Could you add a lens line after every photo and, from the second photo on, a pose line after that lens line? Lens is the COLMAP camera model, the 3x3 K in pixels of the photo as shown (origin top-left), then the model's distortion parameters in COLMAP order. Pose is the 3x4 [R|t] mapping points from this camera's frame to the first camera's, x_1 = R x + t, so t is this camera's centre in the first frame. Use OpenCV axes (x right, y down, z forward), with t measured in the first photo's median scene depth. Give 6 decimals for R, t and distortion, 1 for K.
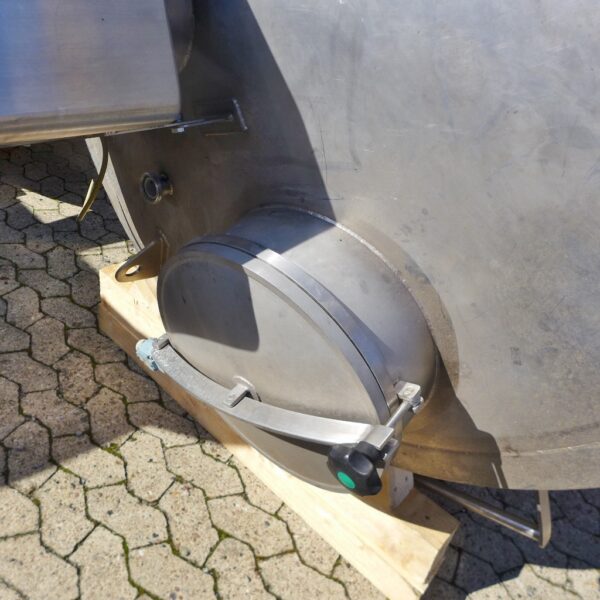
lens RADIAL K [[566.8, 0, 295.9], [0, 566.8, 286.0], [0, 0, 1]] dist [-0.069096, 0.023827]
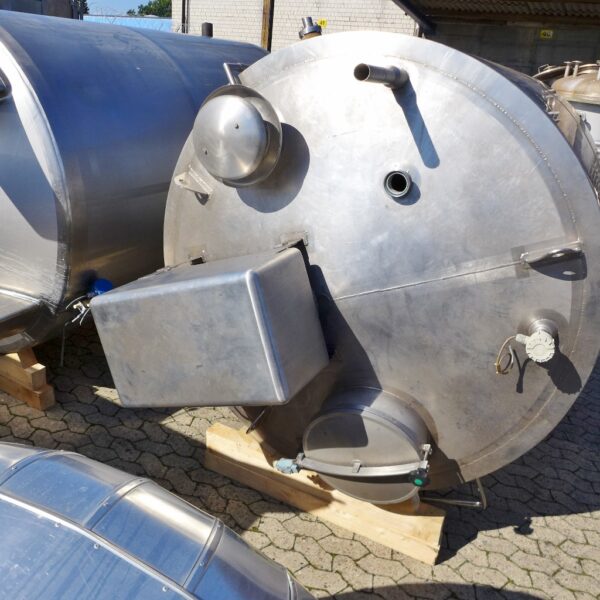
lens RADIAL K [[566.8, 0, 295.9], [0, 566.8, 286.0], [0, 0, 1]] dist [-0.069096, 0.023827]
pose [[0.957656, -0.162712, 0.237530, -0.584215], [0.205097, 0.964531, -0.166175, -0.153855], [-0.202066, 0.207855, 0.957061, -1.031363]]
